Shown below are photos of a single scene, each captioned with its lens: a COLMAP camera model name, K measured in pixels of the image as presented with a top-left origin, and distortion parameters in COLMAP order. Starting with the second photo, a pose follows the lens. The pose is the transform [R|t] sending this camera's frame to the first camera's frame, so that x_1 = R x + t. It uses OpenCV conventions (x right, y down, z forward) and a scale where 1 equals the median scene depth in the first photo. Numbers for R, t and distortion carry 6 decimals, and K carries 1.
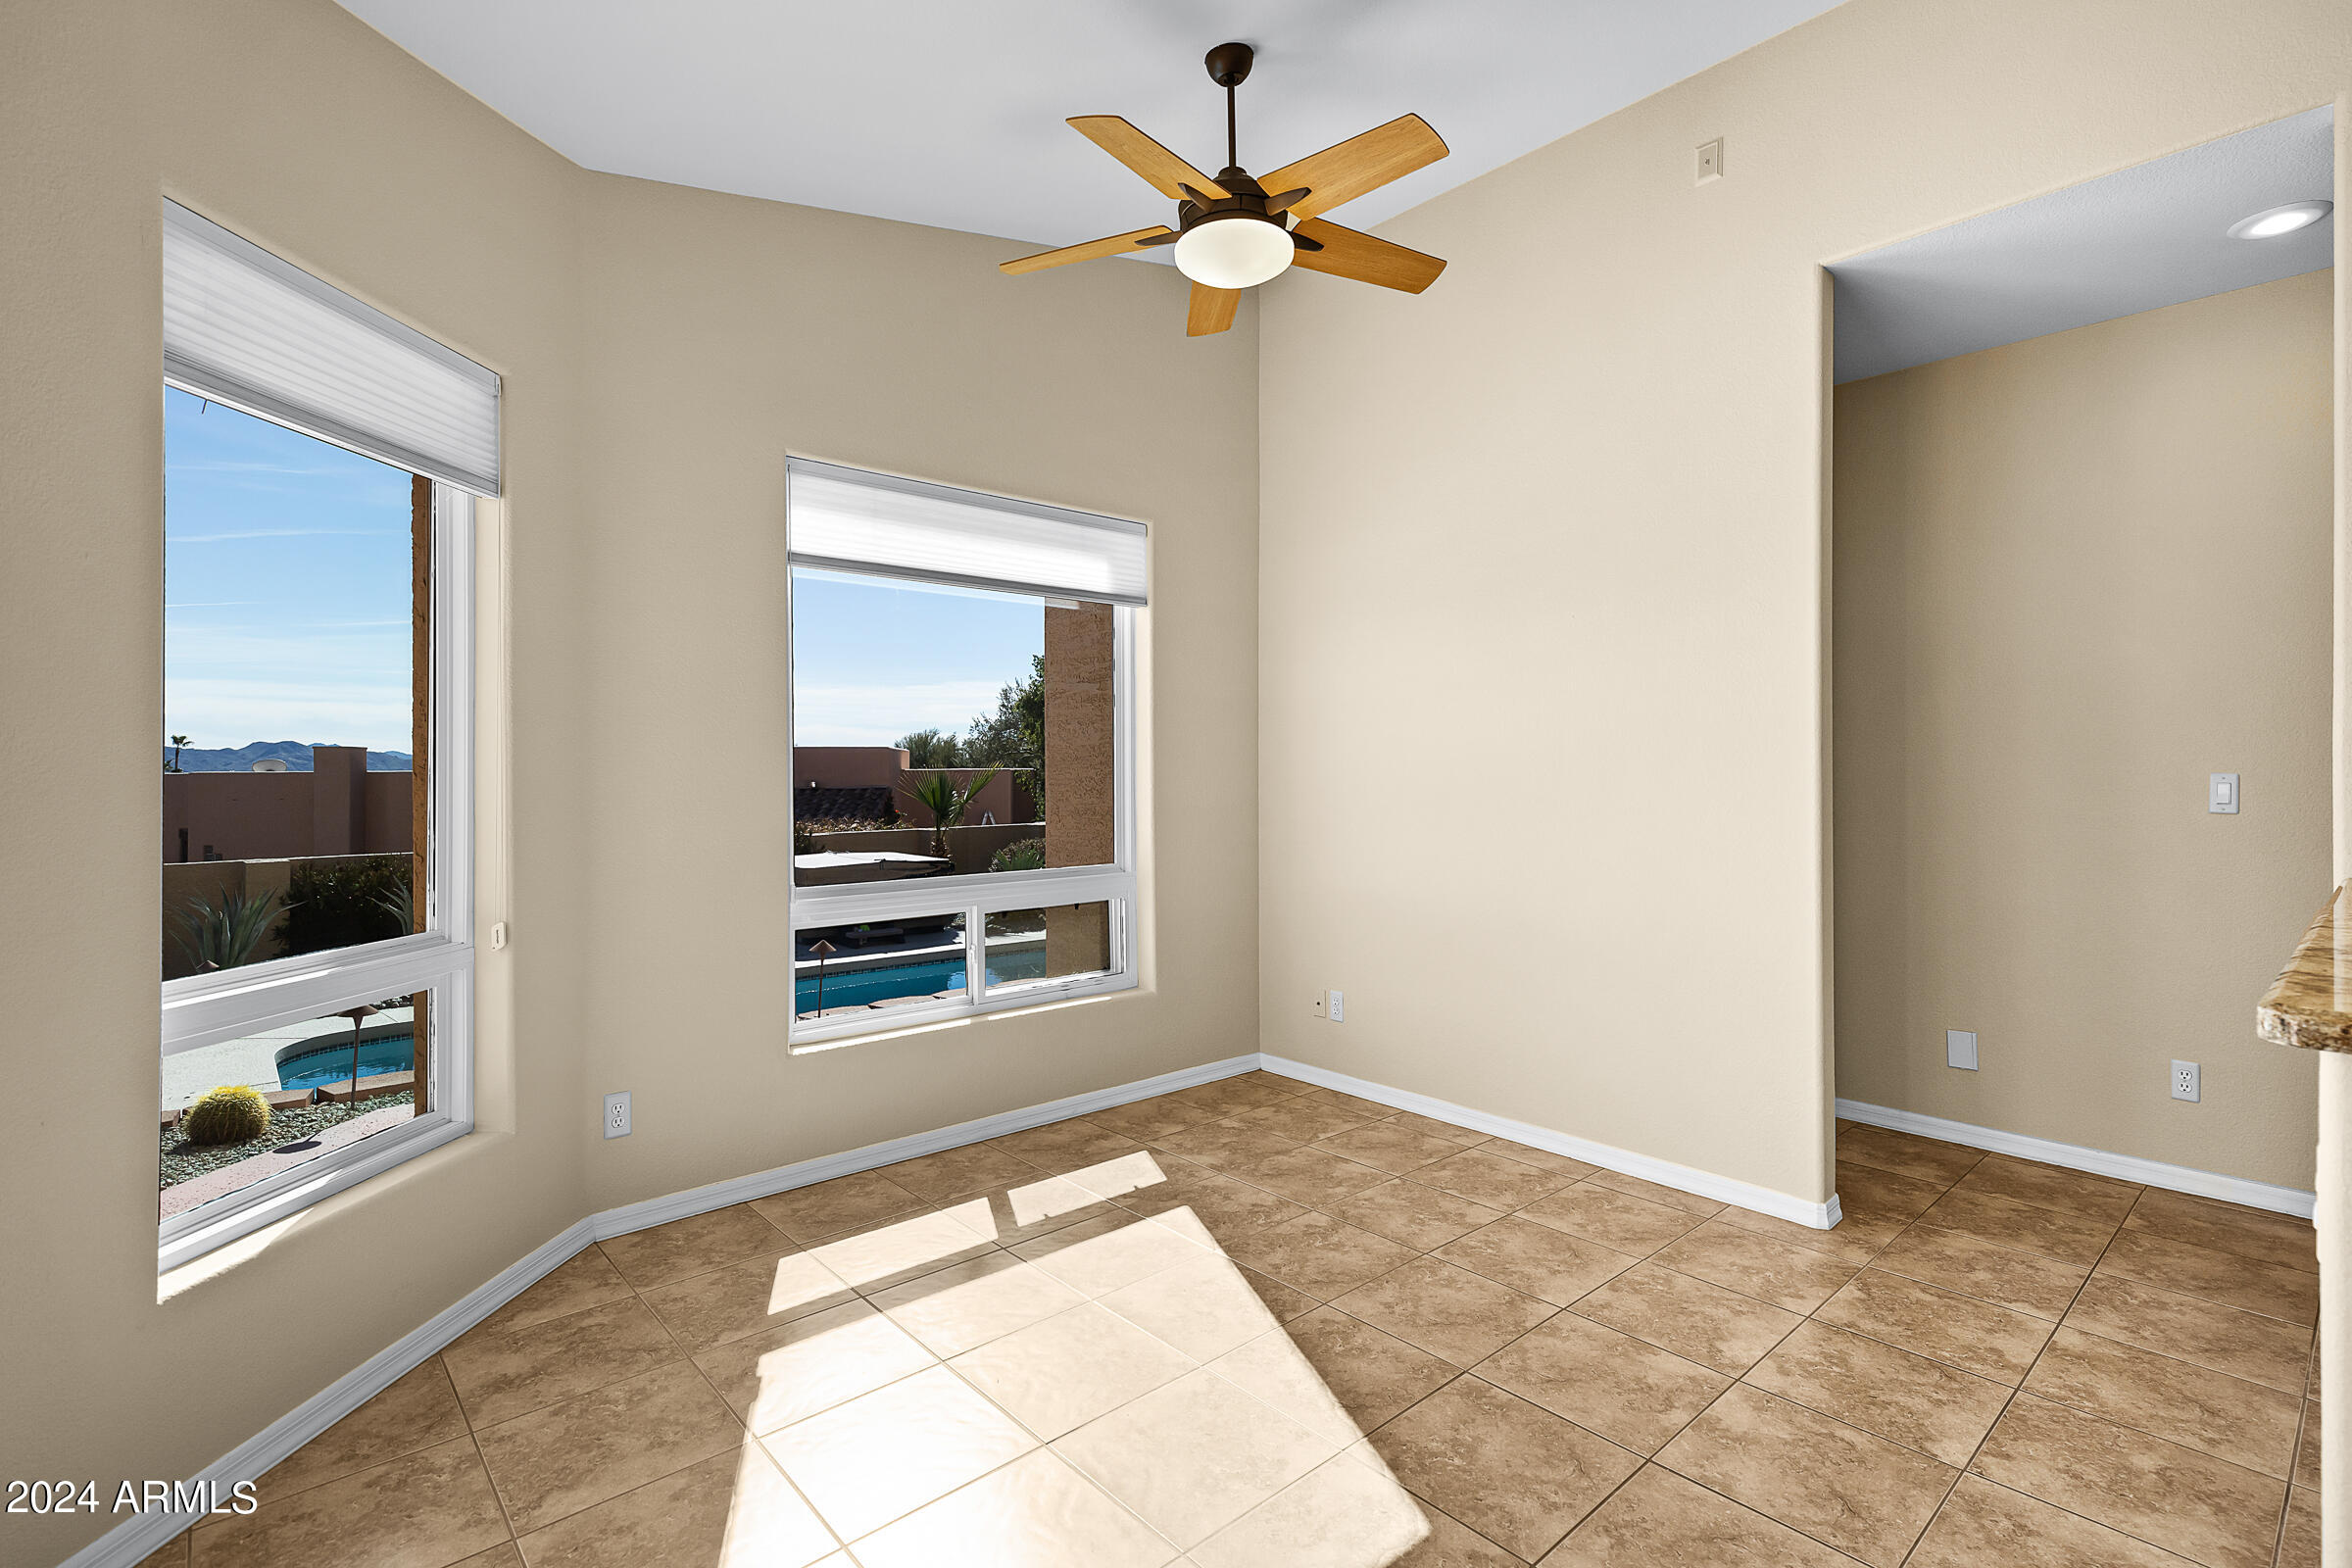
lens RADIAL K [[1086.1, 0, 1178.3], [0, 1086.1, 768.9], [0, 0, 1]] dist [0.002919, 0.000608]
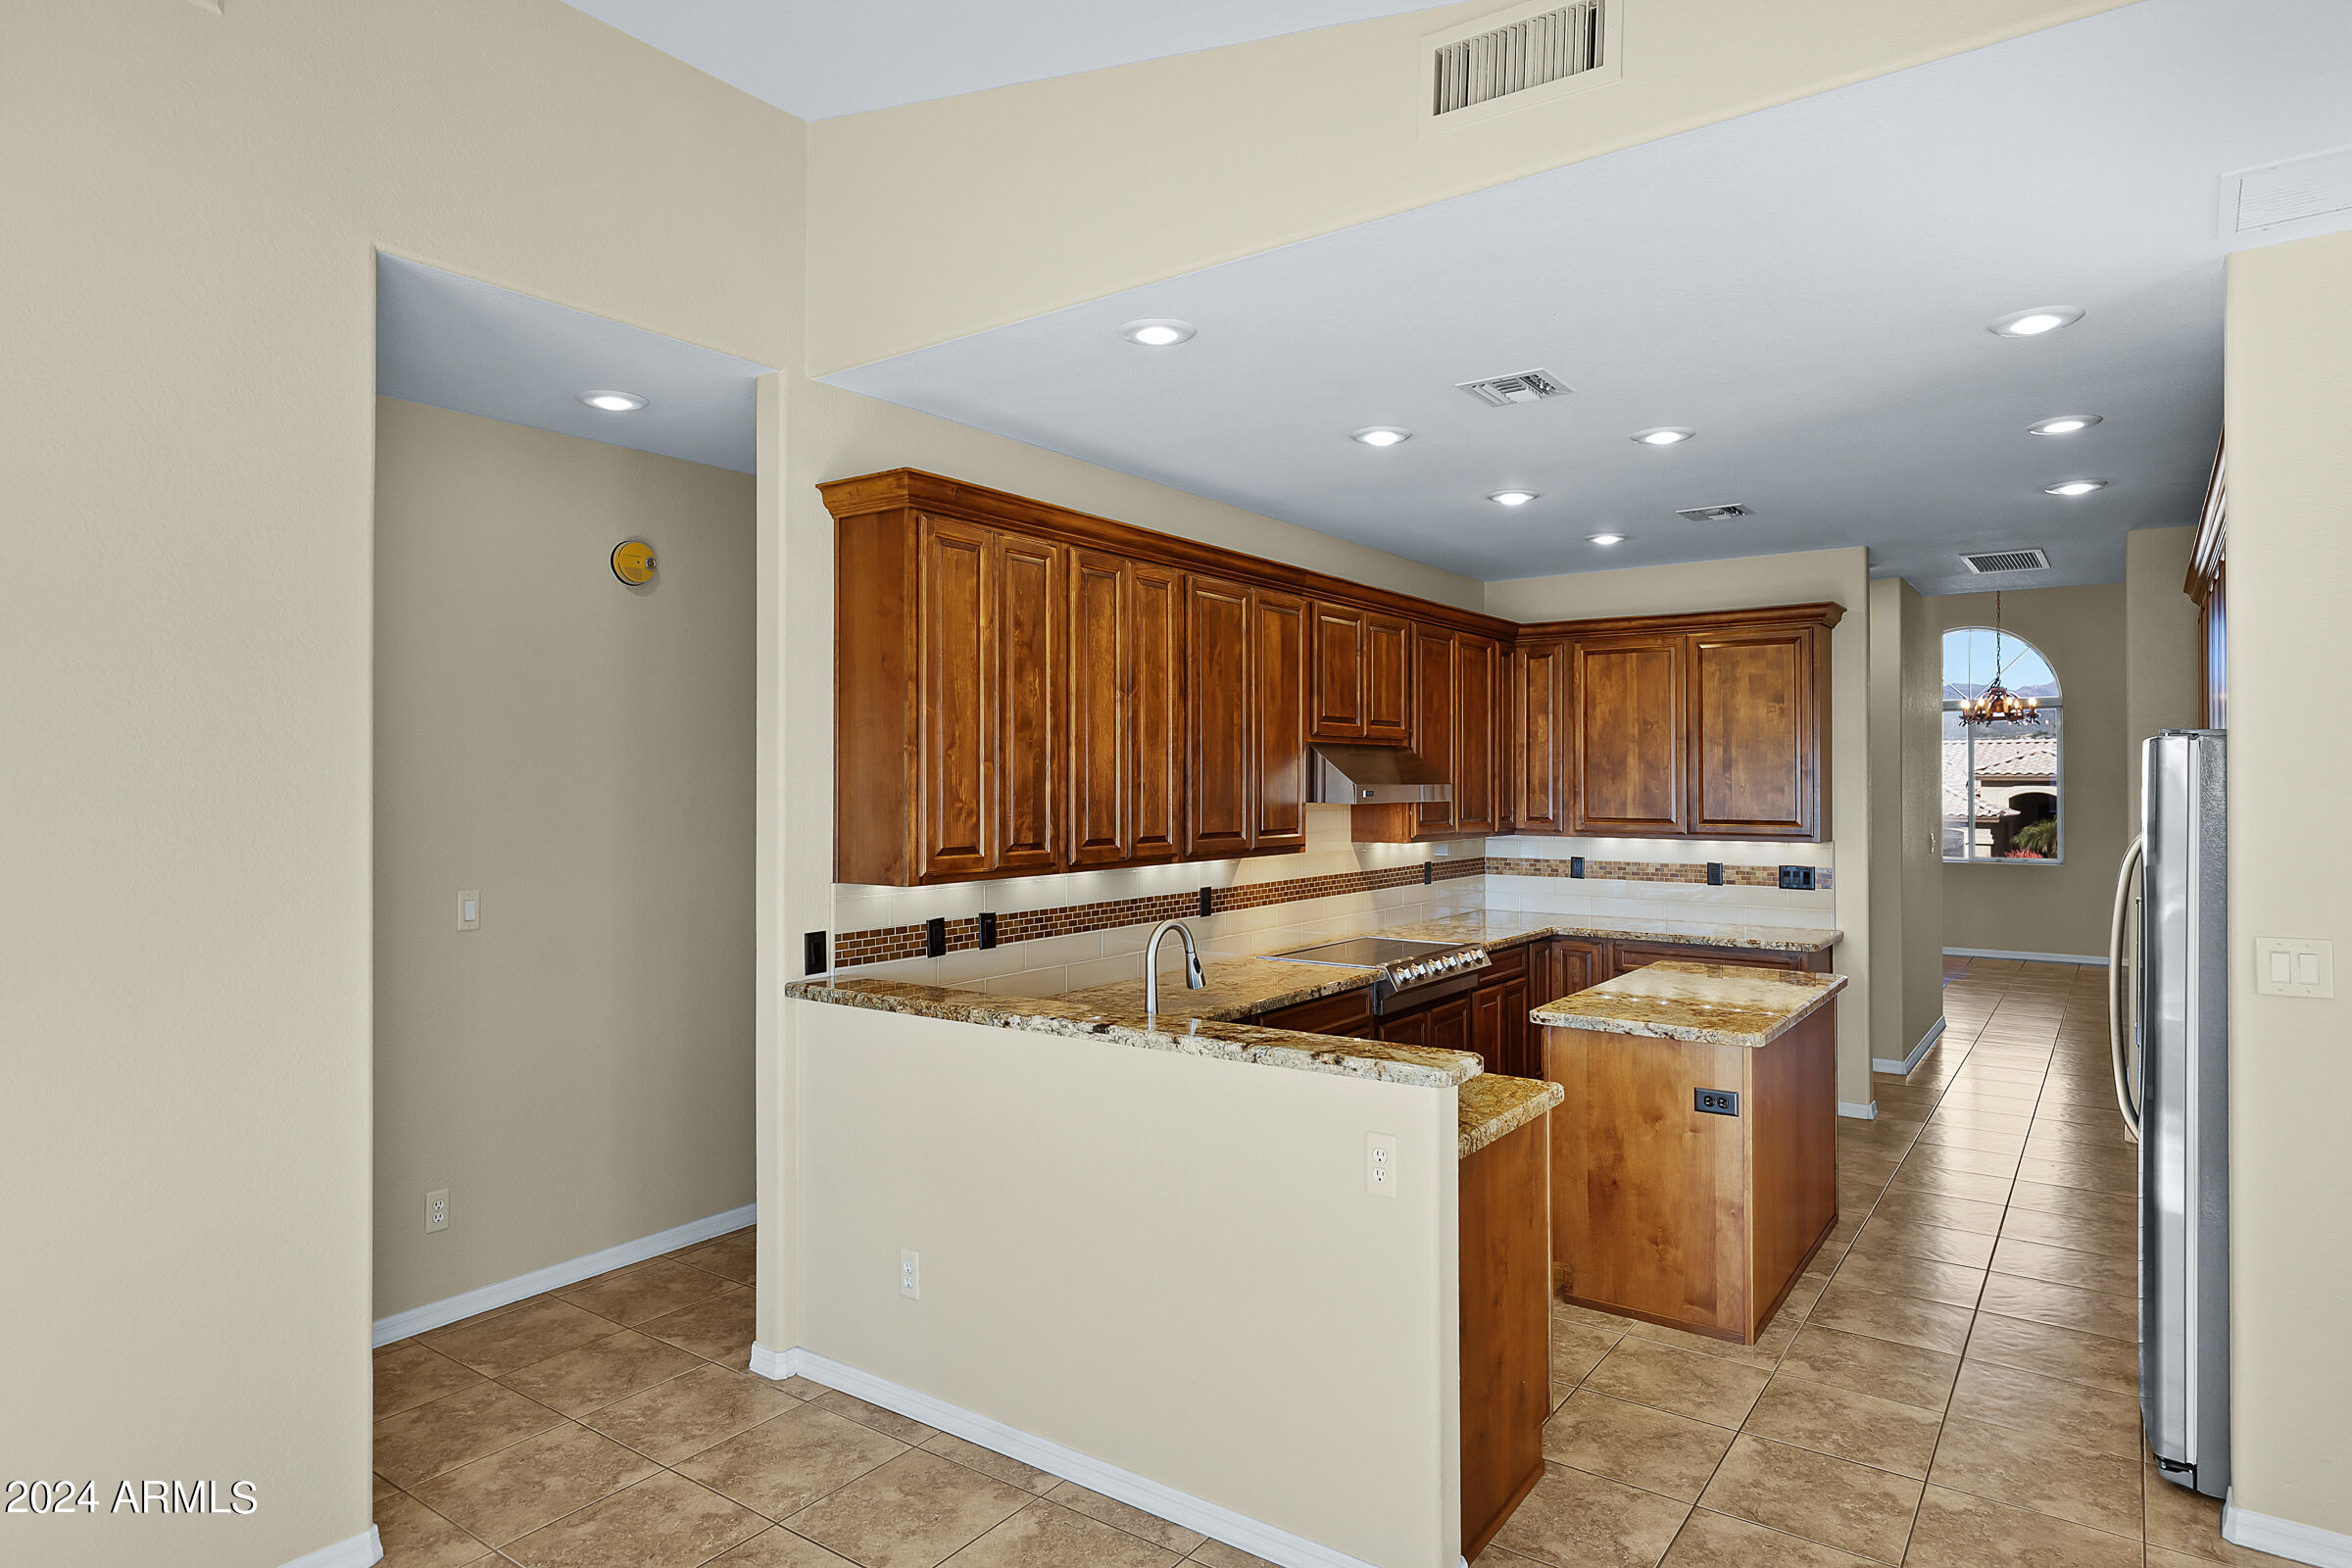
lens RADIAL K [[1316.9, 0, 1190.8], [0, 1316.9, 785.9], [0, 0, 1]] dist [0.004138, 0.000437]
pose [[-0.228566, -0.001053, 0.973528, -0.488726], [0.006082, 0.999978, 0.002510, -0.119853], [-0.973509, 0.006494, -0.228554, 0.814028]]
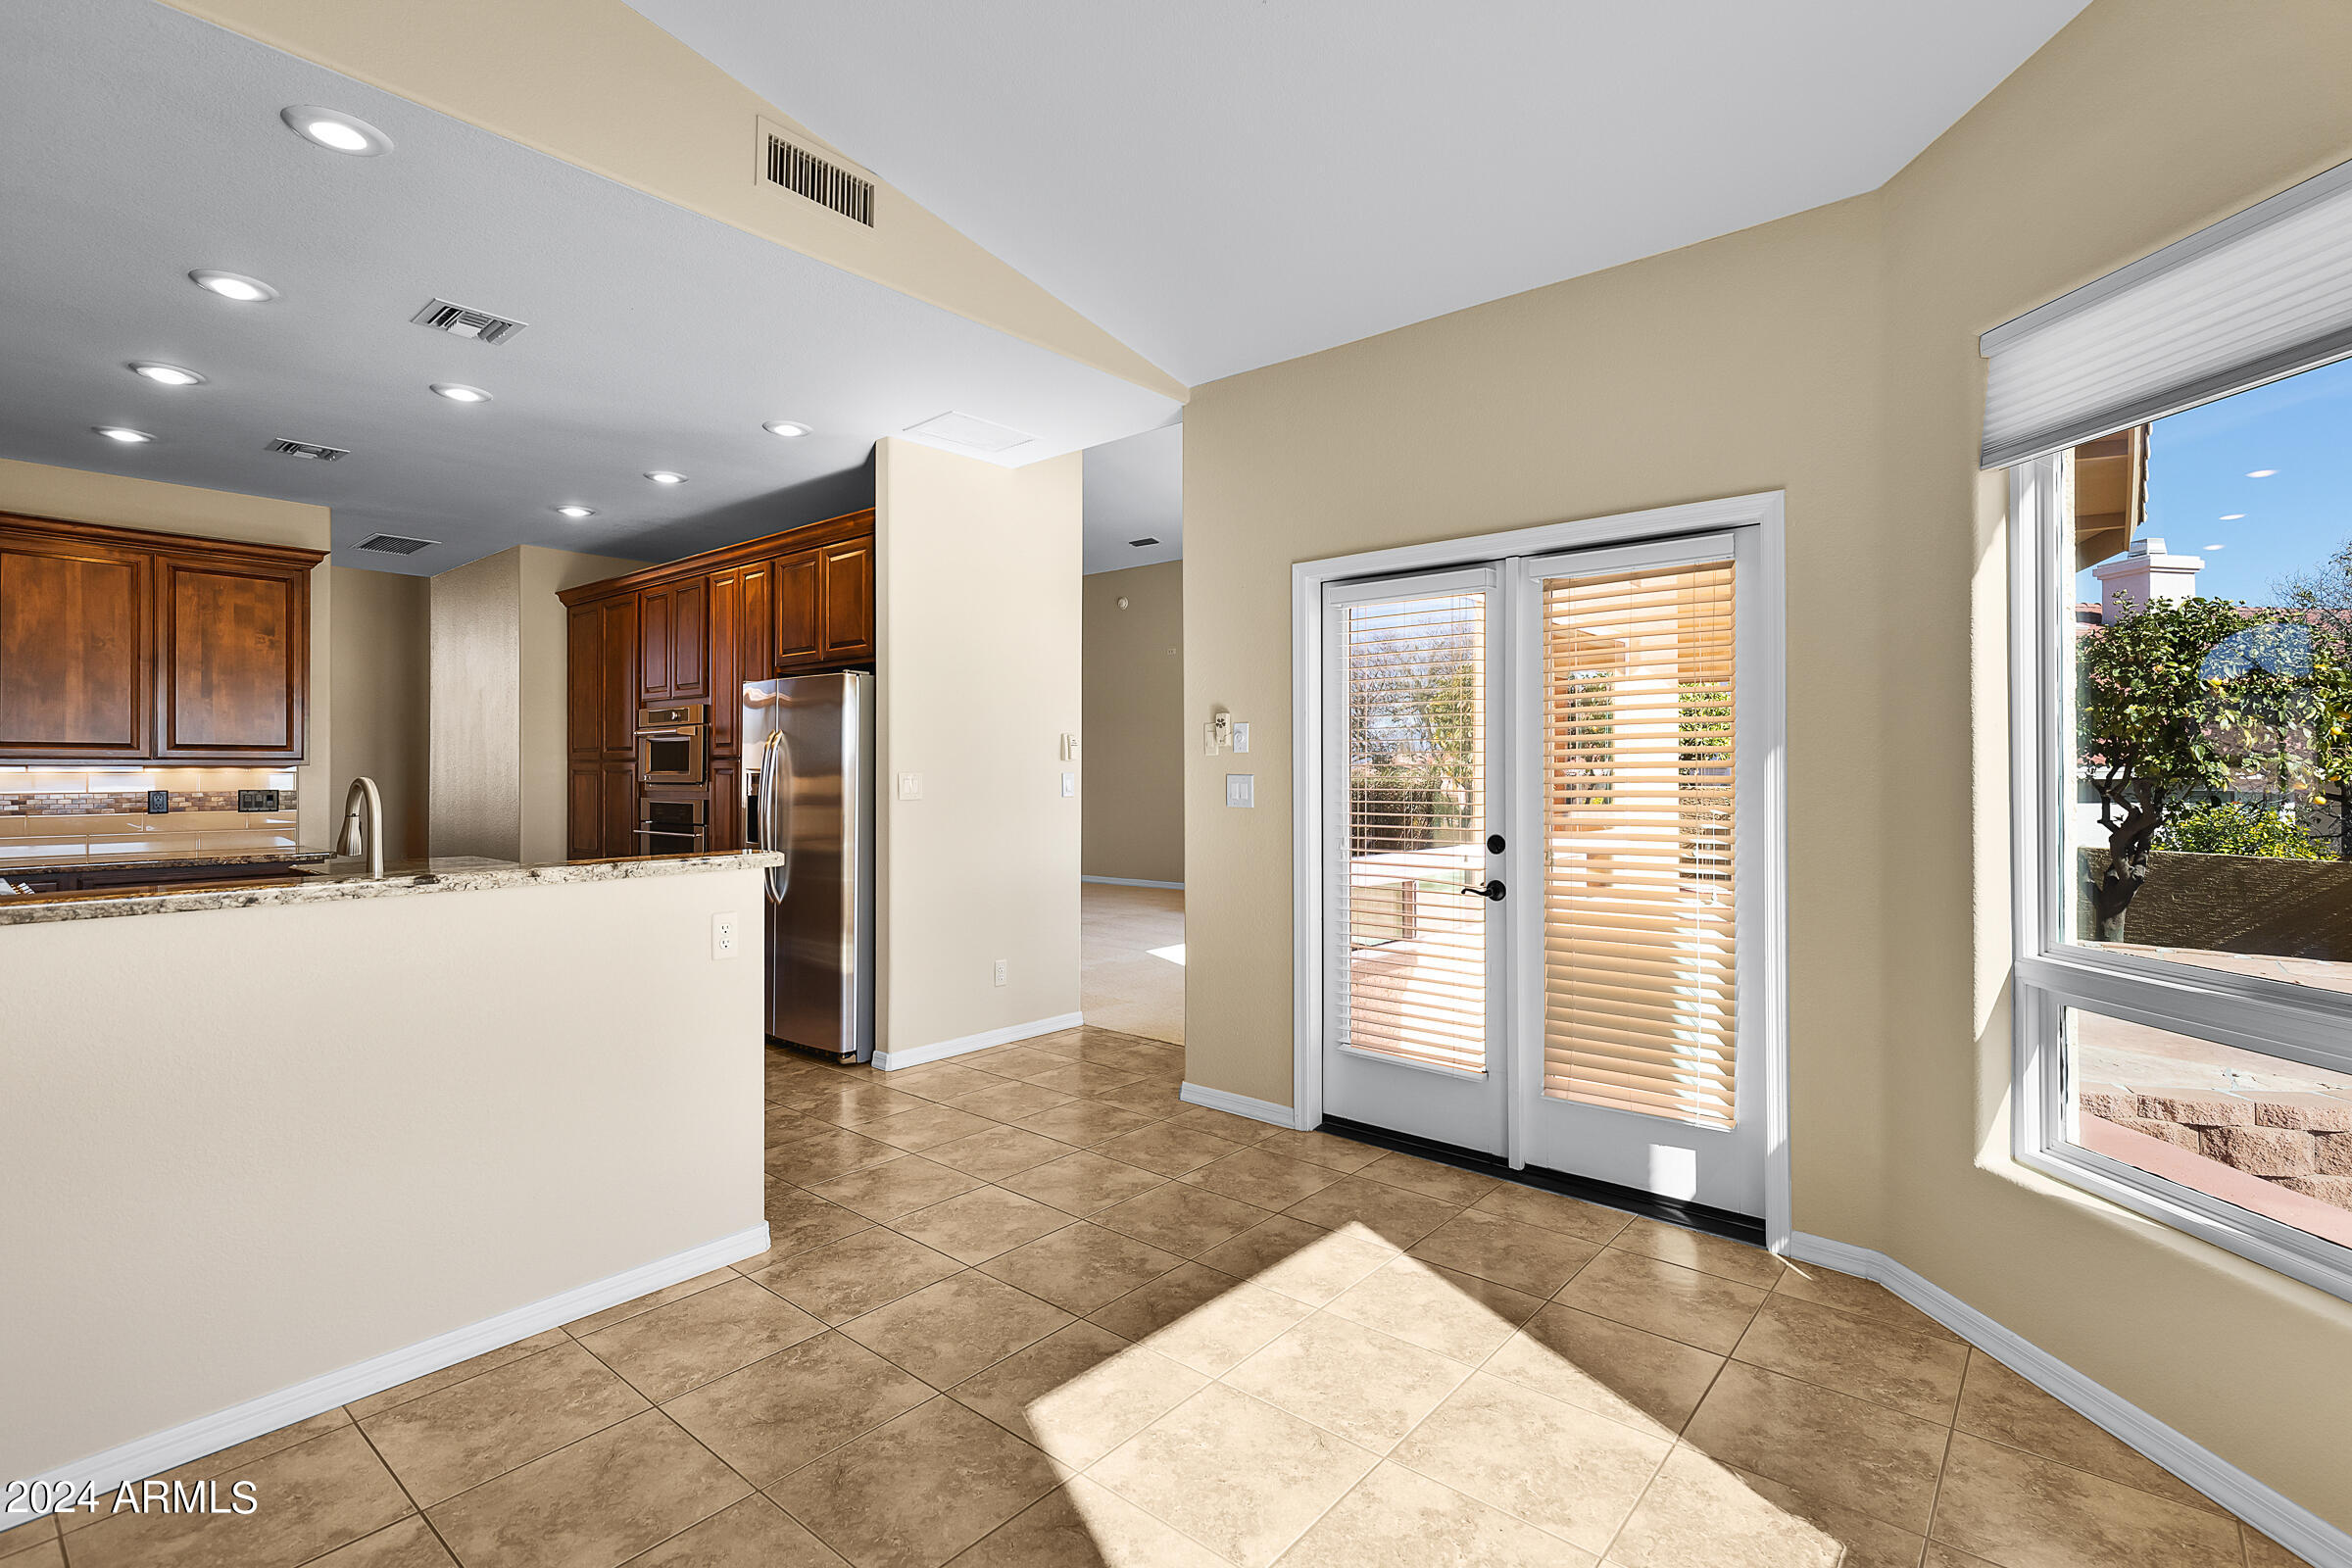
lens RADIAL K [[1086.1, 0, 1186.5], [0, 1086.1, 771.6], [0, 0, 1]] dist [0.002919, 0.000608]
pose [[-0.988776, 0.003026, -0.149373, 0.168615], [0.002050, 0.999976, 0.006687, 0.001427], [0.149389, 0.006306, -0.988758, 1.622129]]
